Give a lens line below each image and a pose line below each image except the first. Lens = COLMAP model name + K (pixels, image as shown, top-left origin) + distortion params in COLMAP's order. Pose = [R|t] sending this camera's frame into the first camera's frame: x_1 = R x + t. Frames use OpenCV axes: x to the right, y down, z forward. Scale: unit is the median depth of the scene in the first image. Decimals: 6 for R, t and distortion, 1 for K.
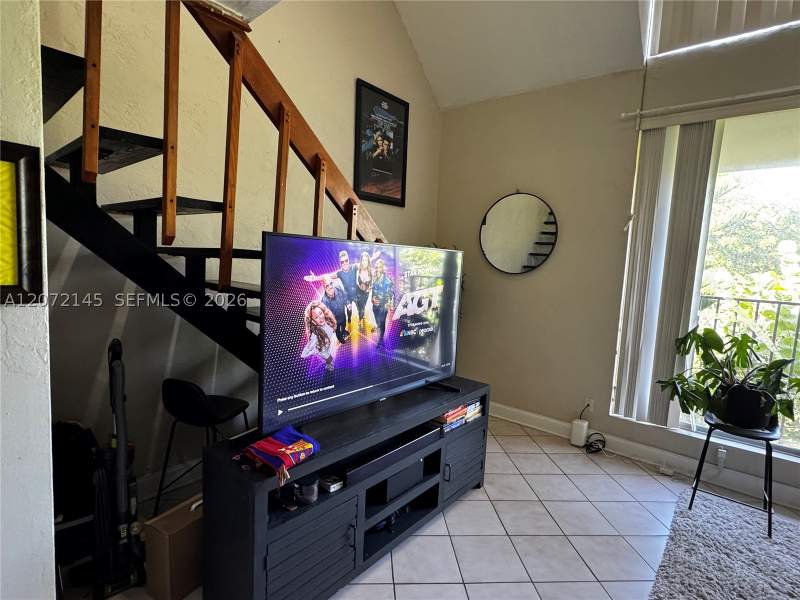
lens RADIAL K [[409.7, 0, 397.1], [0, 409.7, 297.7], [0, 0, 1]] dist [0.001623, -0.001037]
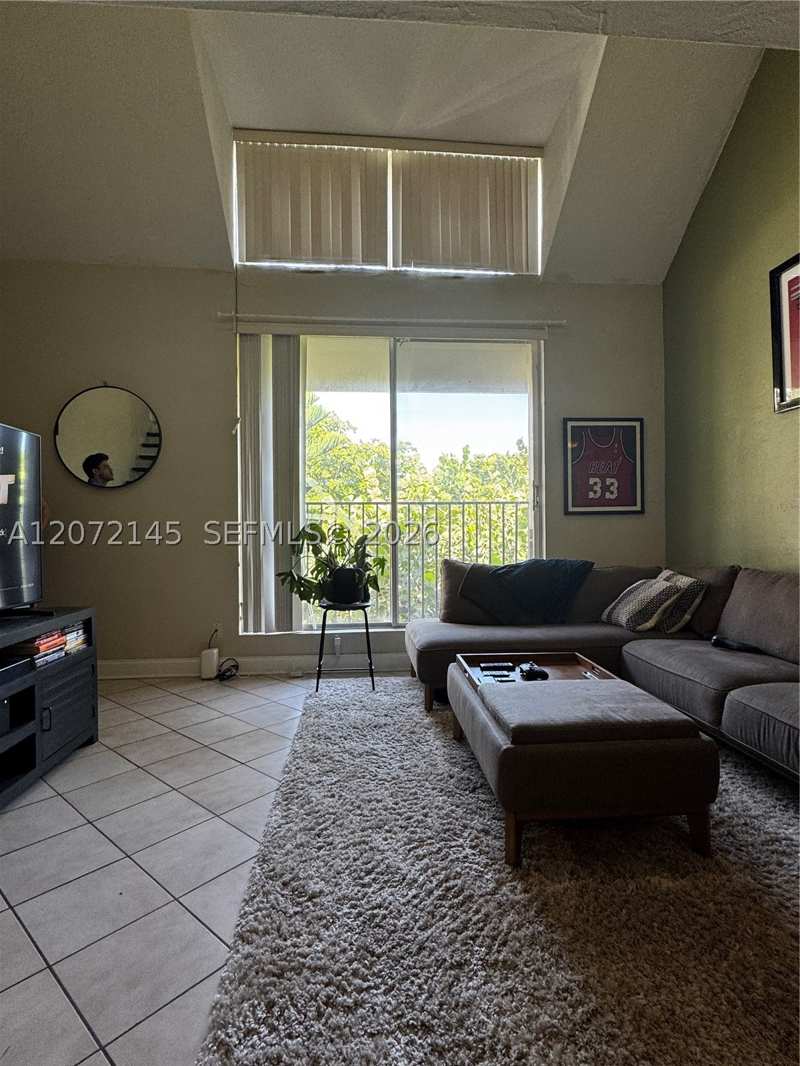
lens RADIAL K [[545.9, 0, 400.9], [0, 545.9, 532.3], [0, 0, 1]] dist [0.001623, -0.001037]
pose [[0.706385, -0.059549, 0.705319, -0.084432], [0.111639, 0.993356, -0.027941, 0.153675], [-0.698969, 0.098478, 0.708339, -0.160398]]
